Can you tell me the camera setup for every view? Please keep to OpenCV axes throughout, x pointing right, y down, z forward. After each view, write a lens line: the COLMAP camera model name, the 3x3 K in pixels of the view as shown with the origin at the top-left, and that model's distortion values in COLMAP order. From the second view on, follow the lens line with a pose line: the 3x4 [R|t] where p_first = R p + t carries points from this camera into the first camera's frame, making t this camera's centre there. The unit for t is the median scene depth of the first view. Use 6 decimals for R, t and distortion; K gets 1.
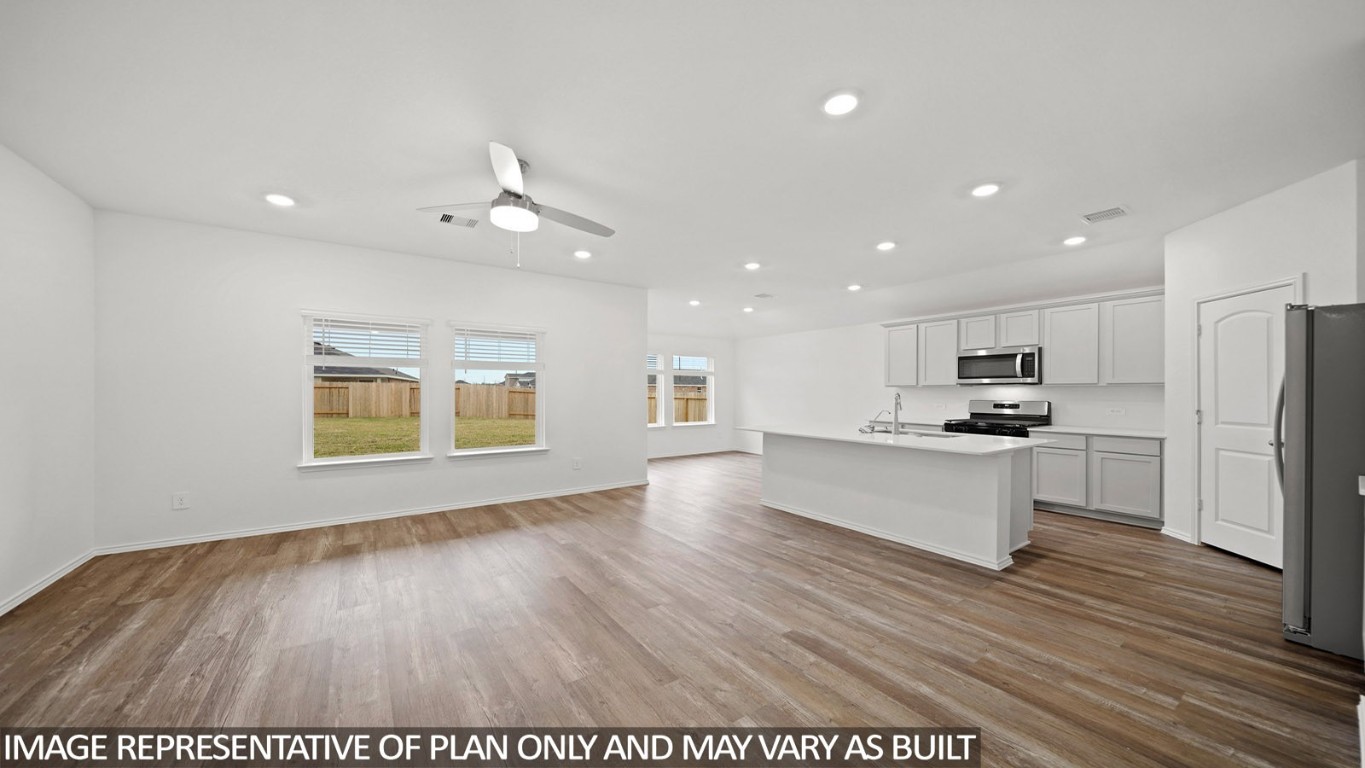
lens RADIAL K [[469.4, 0, 686.7], [0, 469.4, 392.8], [0, 0, 1]] dist [-0.002355, -0.000293]
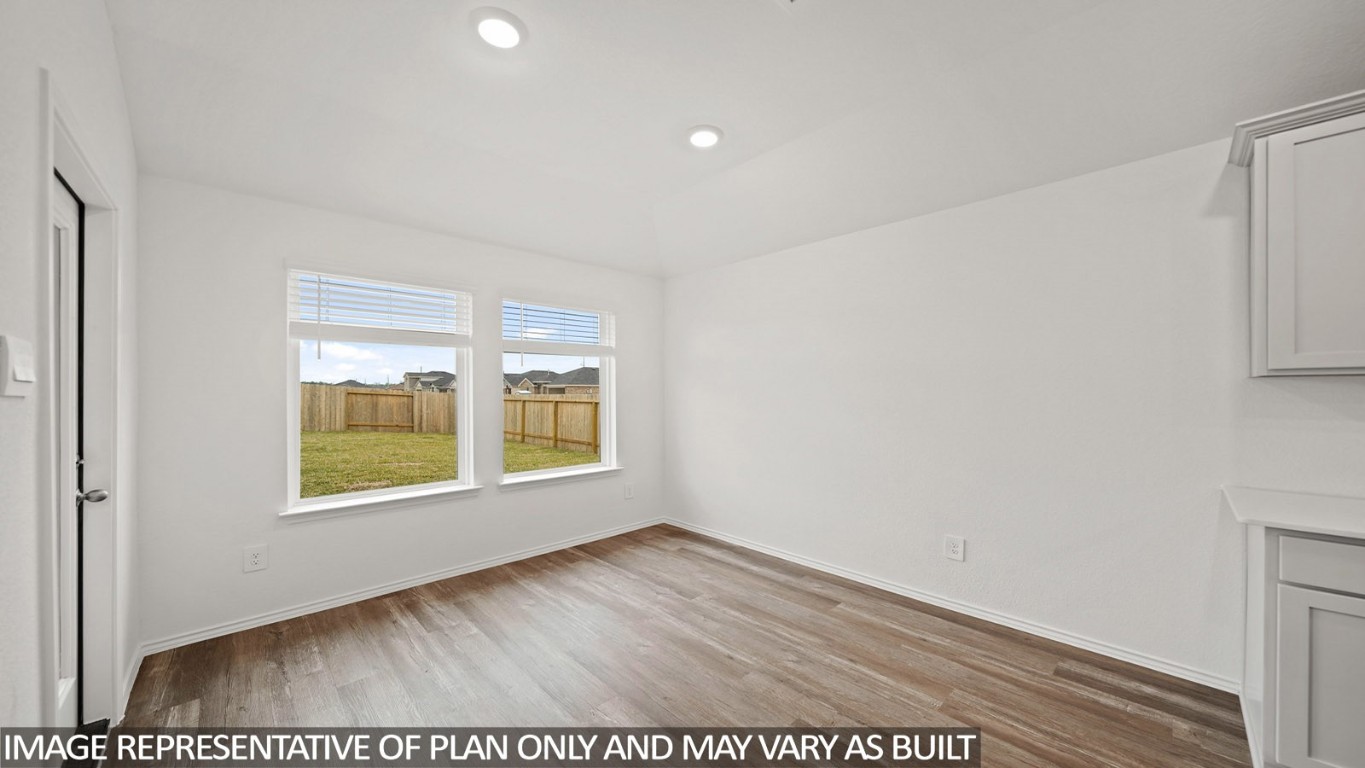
lens RADIAL K [[469.4, 0, 689.1], [0, 469.4, 395.9], [0, 0, 1]] dist [-0.002355, -0.000293]
pose [[0.987776, -0.003365, 0.155841, 0.145125], [0.002417, 0.999977, 0.006271, -0.006957], [-0.155859, -0.005818, 0.987762, 1.431014]]
